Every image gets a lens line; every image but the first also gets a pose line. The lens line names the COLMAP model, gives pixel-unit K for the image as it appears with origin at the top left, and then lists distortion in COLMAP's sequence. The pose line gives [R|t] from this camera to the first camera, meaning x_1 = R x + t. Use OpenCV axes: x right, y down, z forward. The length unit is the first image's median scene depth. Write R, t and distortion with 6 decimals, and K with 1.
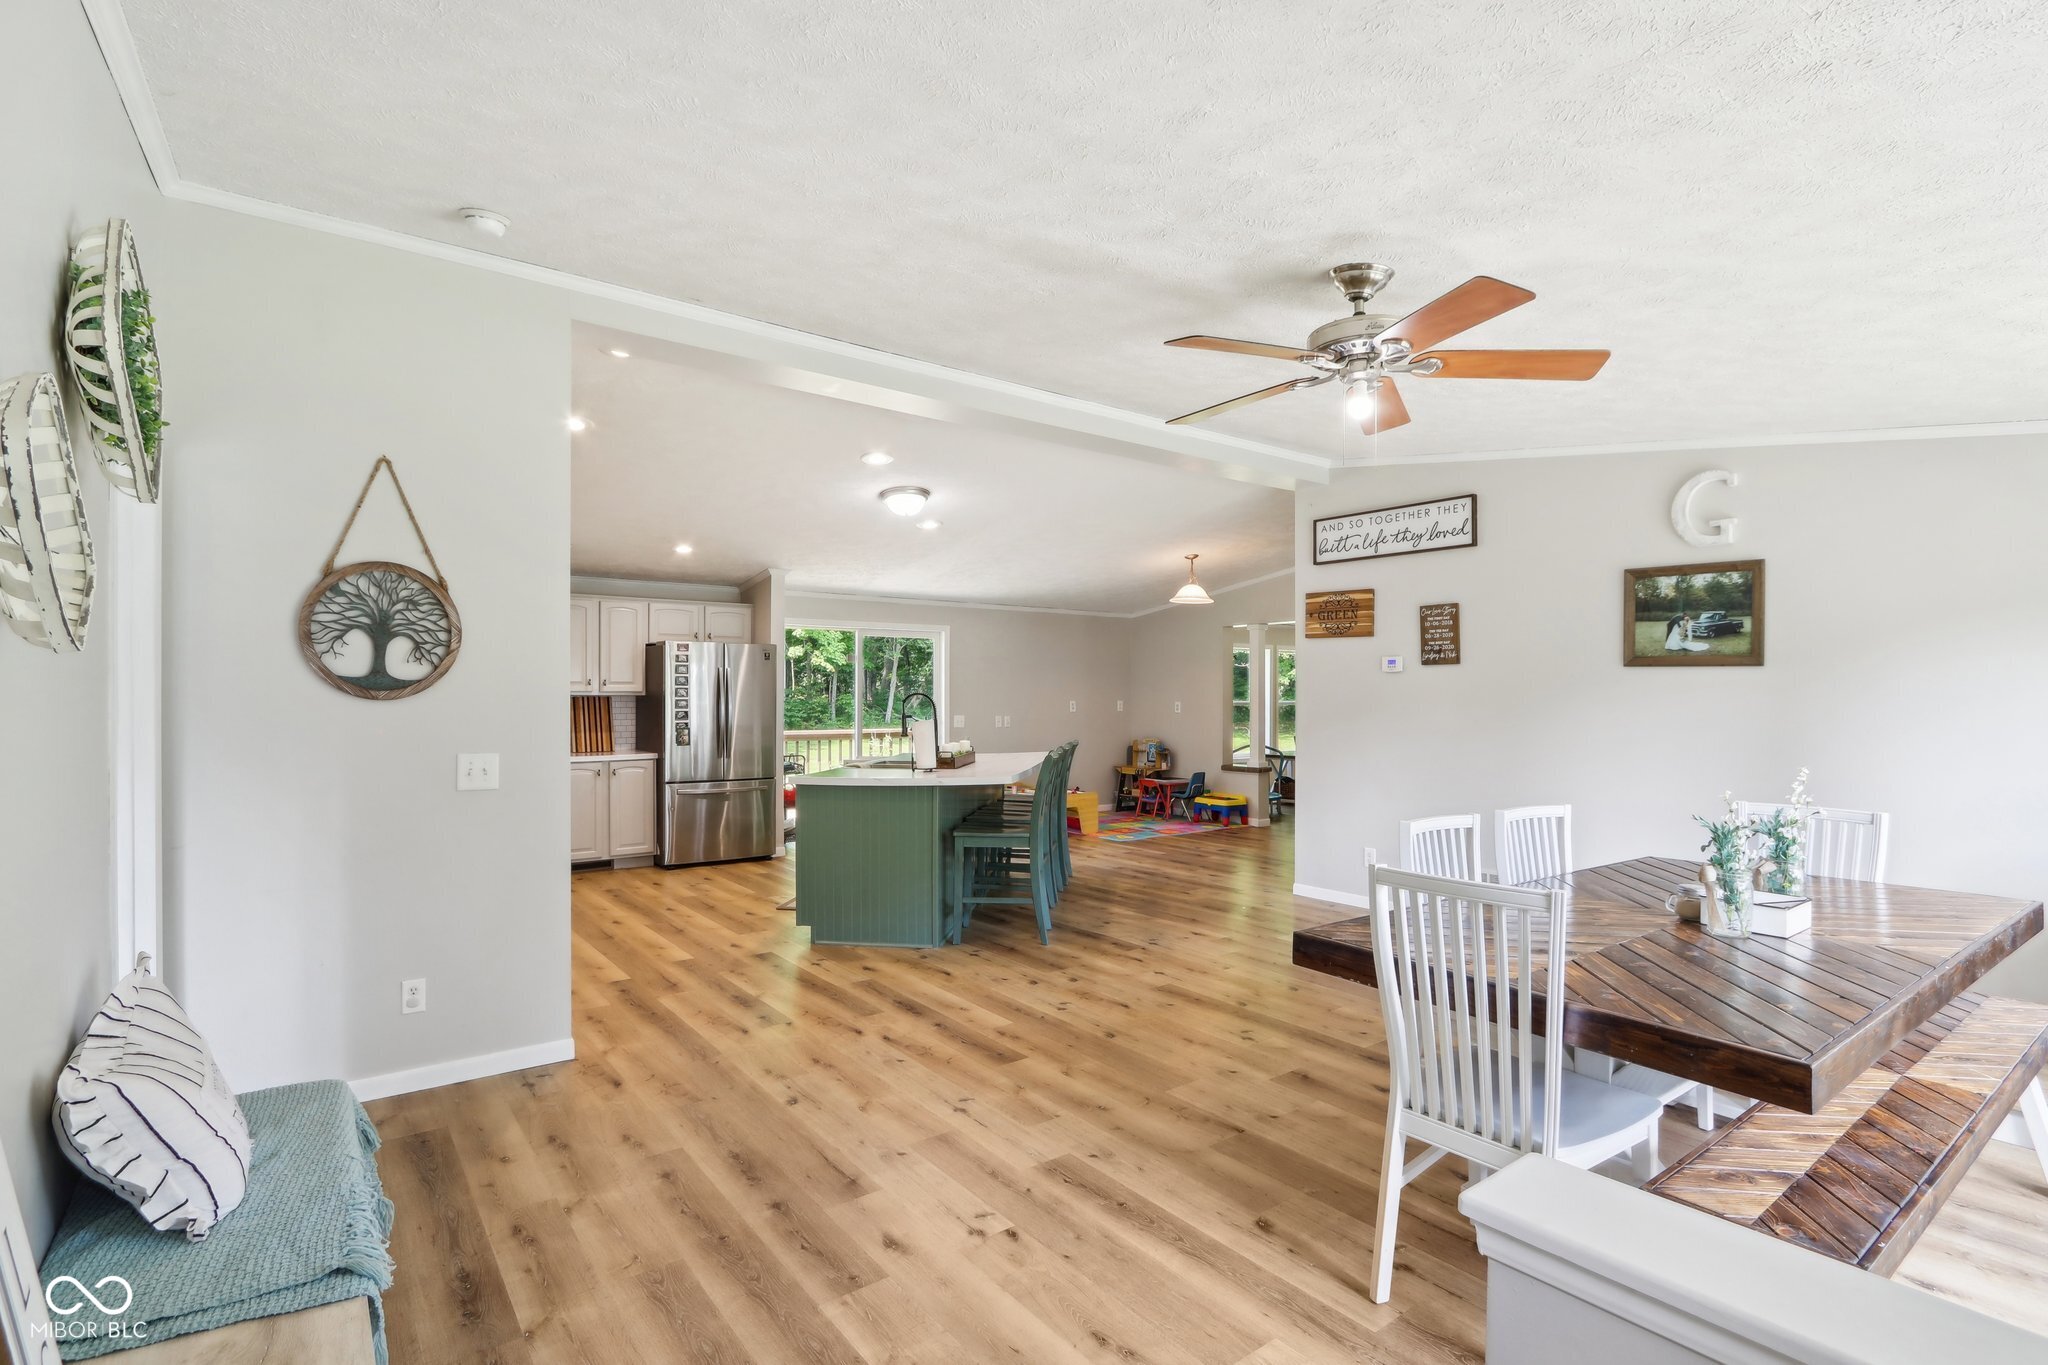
lens RADIAL K [[977.2, 0, 1011.5], [0, 977.2, 687.4], [0, 0, 1]] dist [-0.011597, 0.003173]
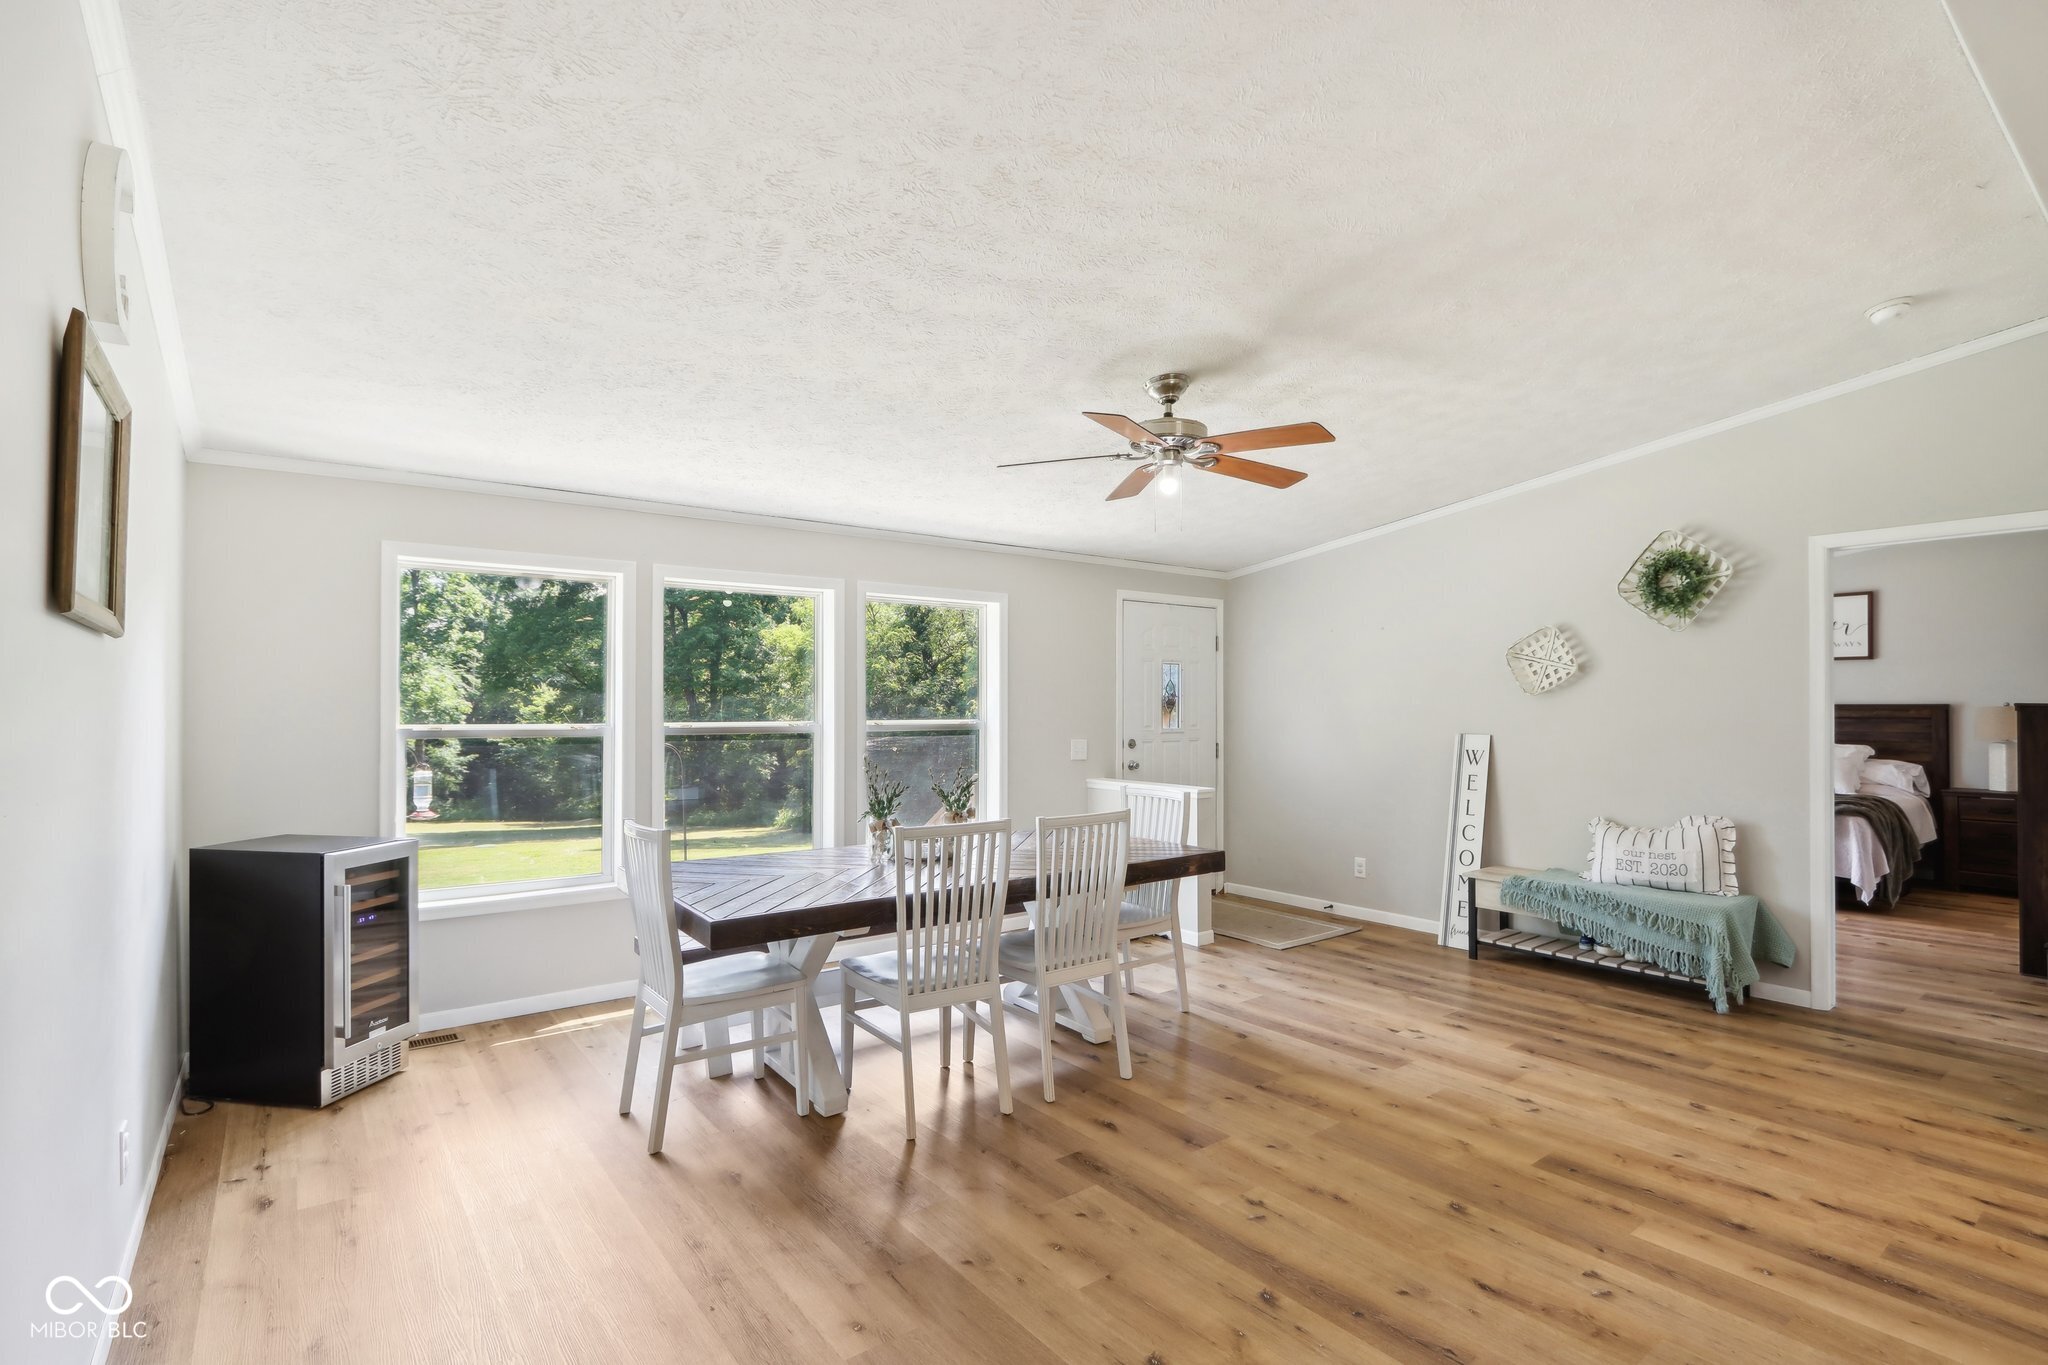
lens RADIAL K [[977.2, 0, 1019.4], [0, 977.2, 693.1], [0, 0, 1]] dist [-0.011597, 0.003173]
pose [[-0.999933, -0.003976, -0.010869, 0.482632], [-0.003796, 0.999855, -0.016588, 0.011651], [0.010934, -0.016545, -0.999803, 1.953226]]
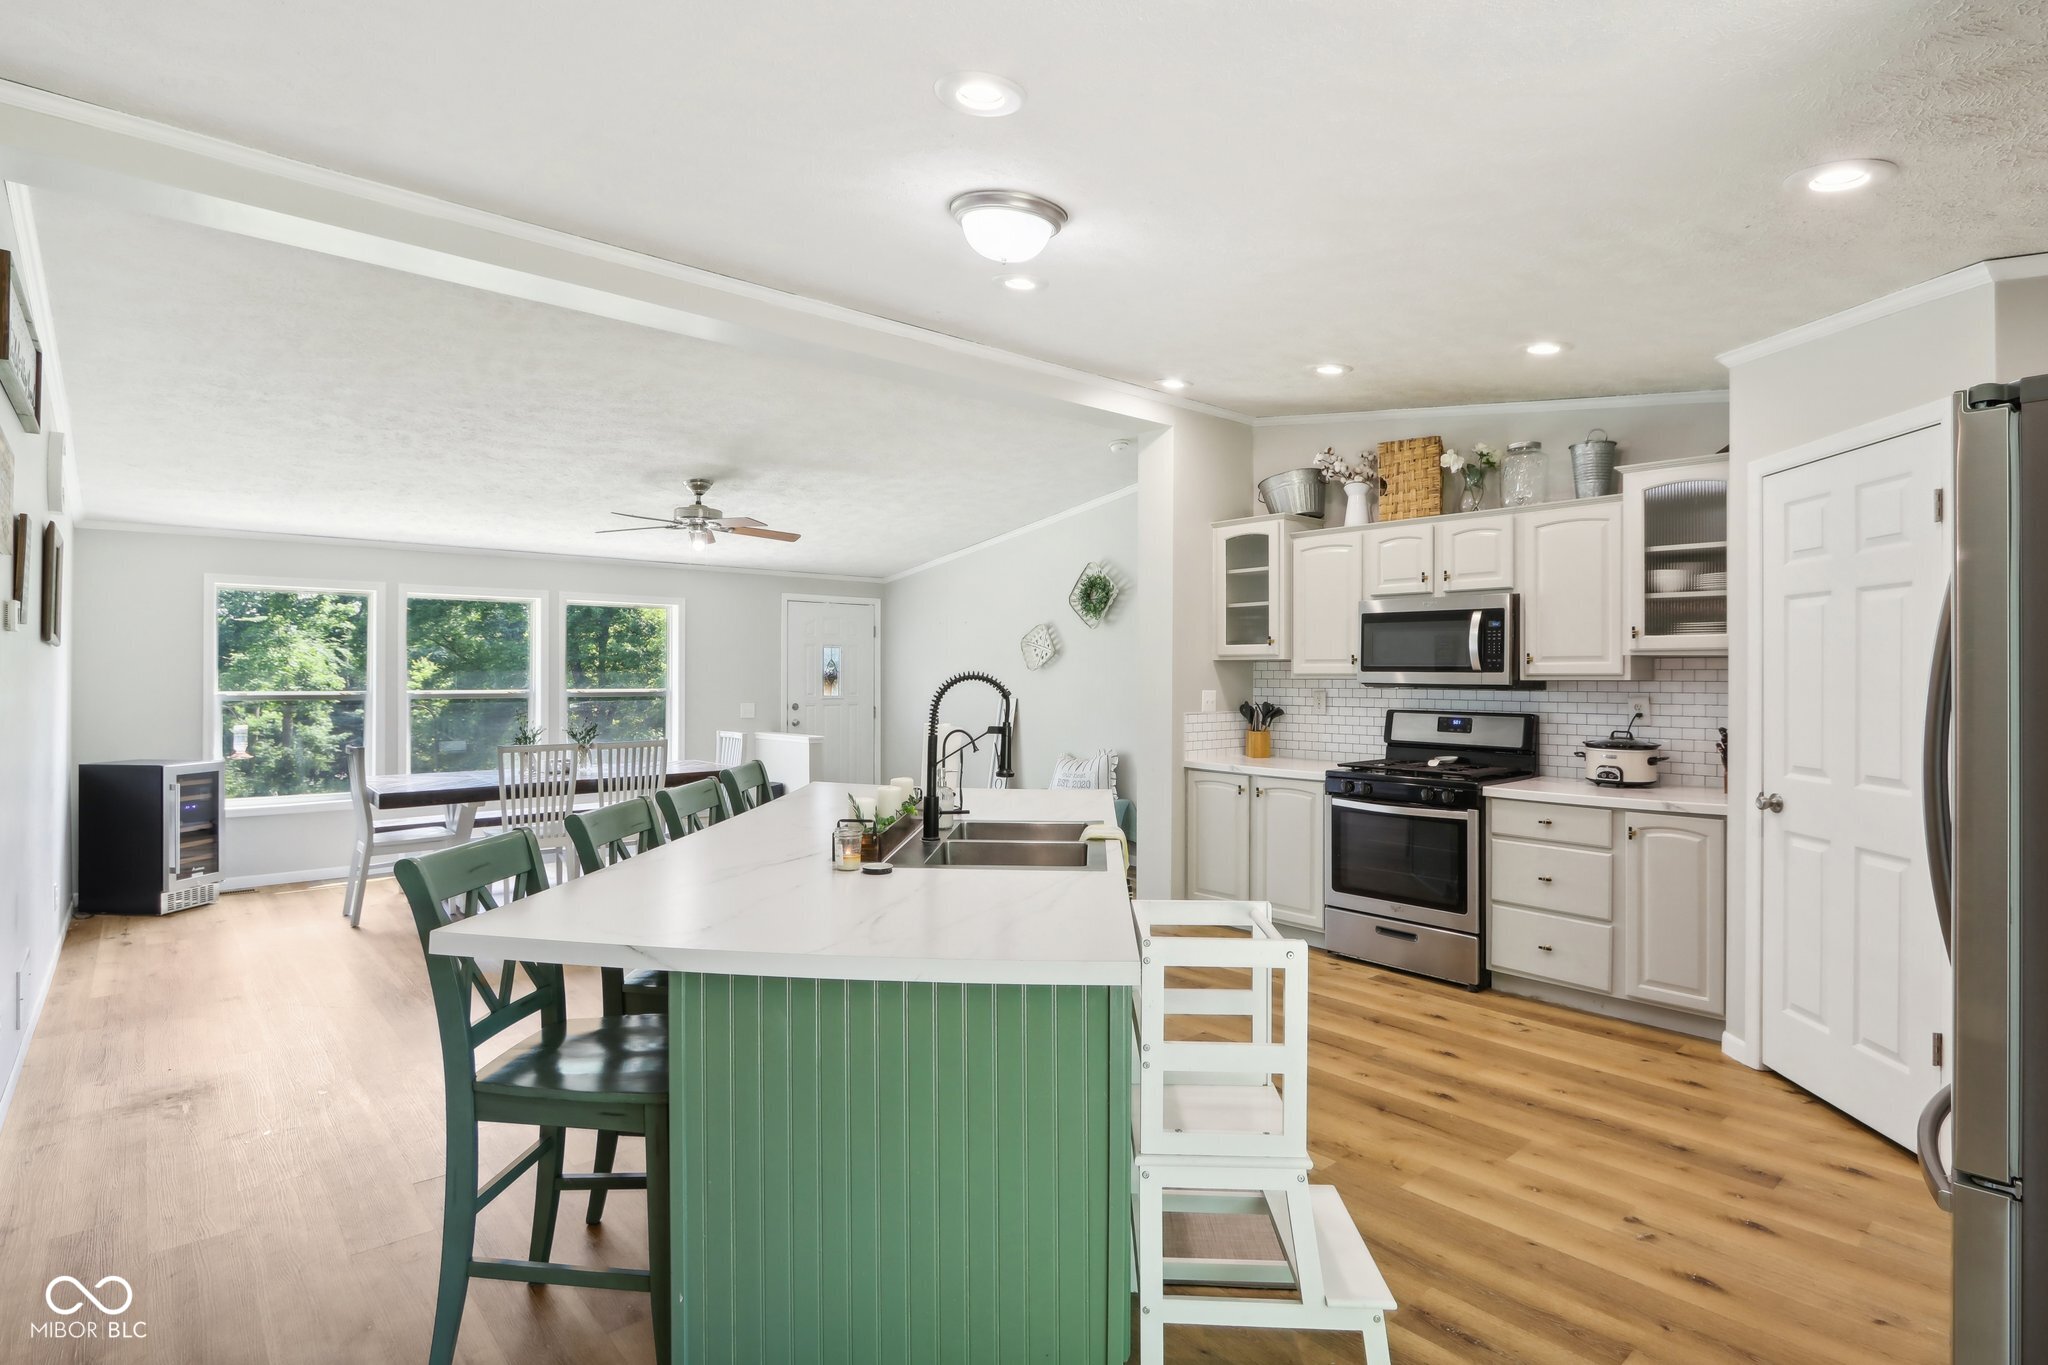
lens RADIAL K [[1034.9, 0, 1021.5], [0, 1034.9, 664.7], [0, 0, 1]] dist [-0.009133, 0.002921]
pose [[-0.997343, -0.002558, -0.072803, -0.161709], [-0.001207, 0.999826, -0.018593, 0.017207], [0.072838, -0.018455, -0.997173, 2.827549]]
